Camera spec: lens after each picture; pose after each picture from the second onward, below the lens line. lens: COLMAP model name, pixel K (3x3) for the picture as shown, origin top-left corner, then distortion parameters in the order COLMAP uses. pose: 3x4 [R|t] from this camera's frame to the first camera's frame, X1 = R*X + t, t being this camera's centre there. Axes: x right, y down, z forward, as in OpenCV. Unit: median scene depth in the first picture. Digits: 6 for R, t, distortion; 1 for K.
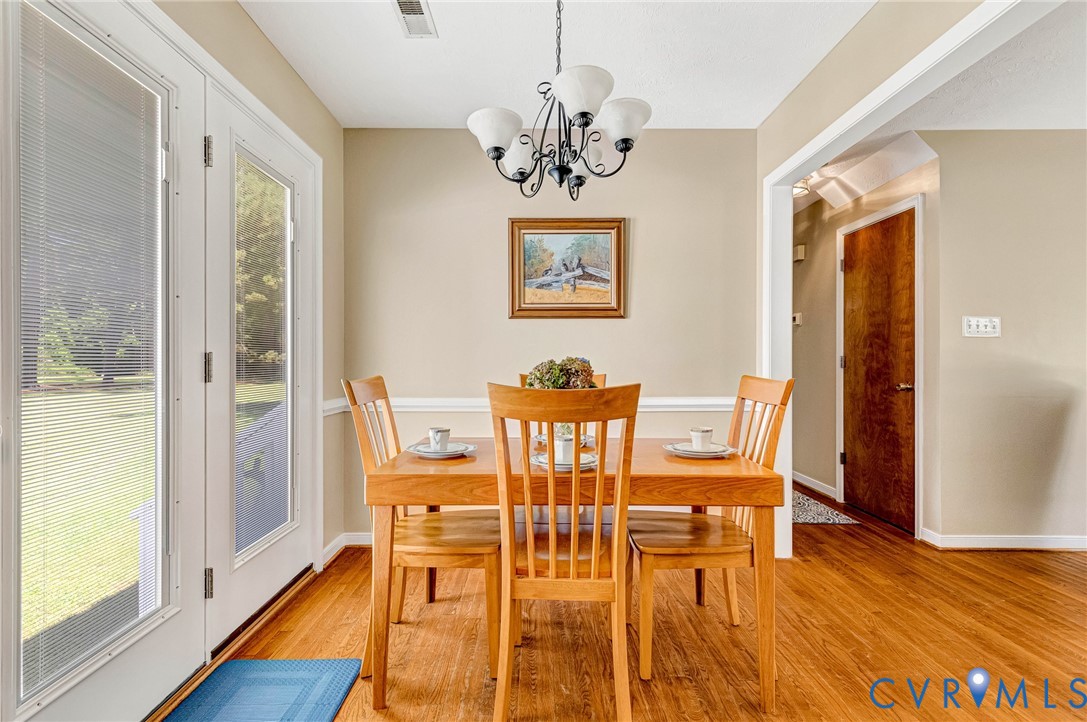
lens RADIAL K [[503.9, 0, 530.3], [0, 503.9, 364.9], [0, 0, 1]] dist [0.017550, -0.000225]
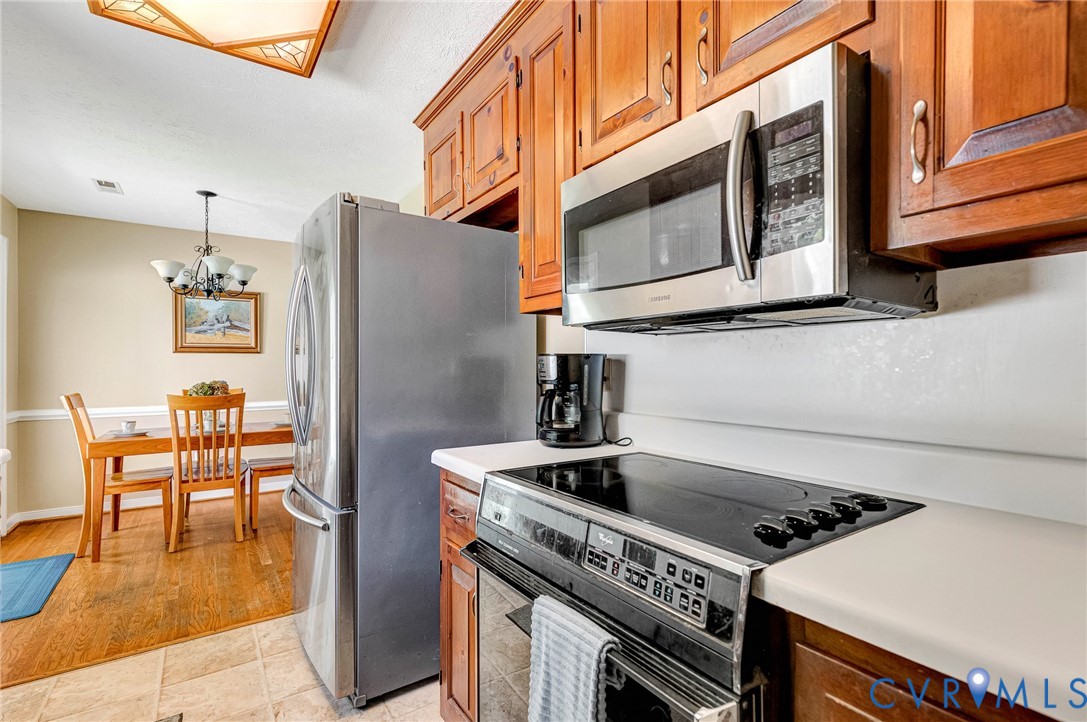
lens RADIAL K [[503.9, 0, 530.3], [0, 503.9, 364.9], [0, 0, 1]] dist [0.017550, -0.000225]
pose [[0.831291, -0.000484, 0.555837, 0.001849], [0.009573, 0.999864, -0.013448, -0.037802], [-0.555754, 0.016500, 0.831183, -1.342885]]
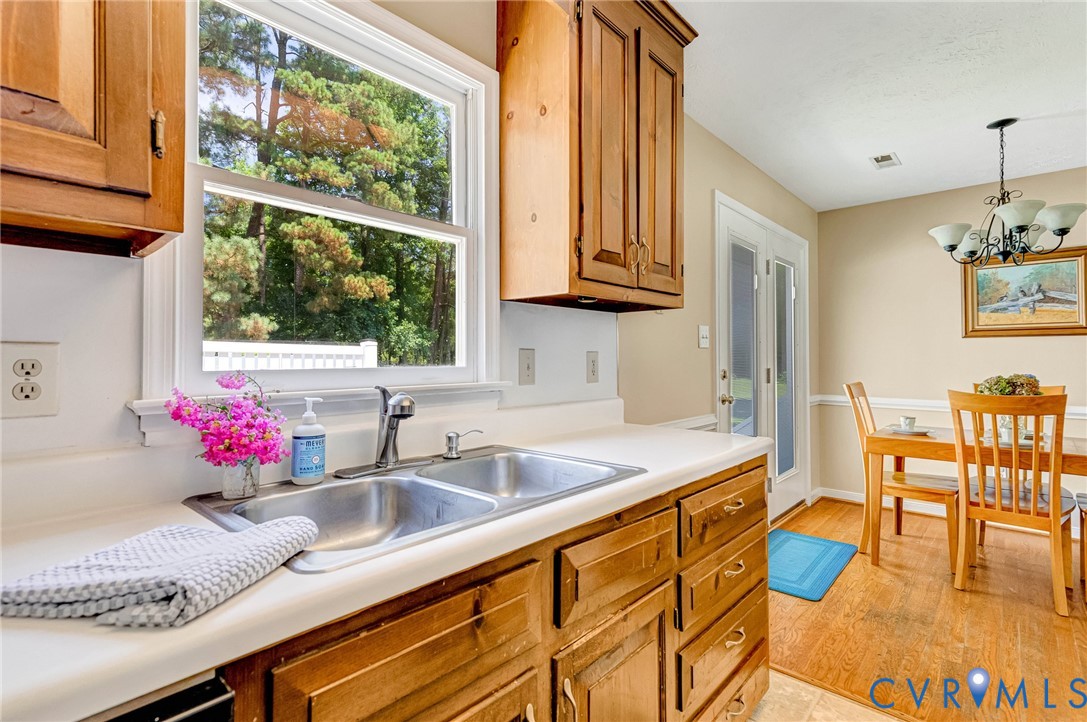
lens RADIAL K [[518.6, 0, 547.5], [0, 518.6, 347.5], [0, 0, 1]] dist [0.000763, 0.000383]
pose [[0.753274, -0.011721, -0.657603, 0.044579], [-0.006150, 0.999672, -0.024862, -0.045996], [0.657679, 0.022772, 0.752954, -1.012114]]
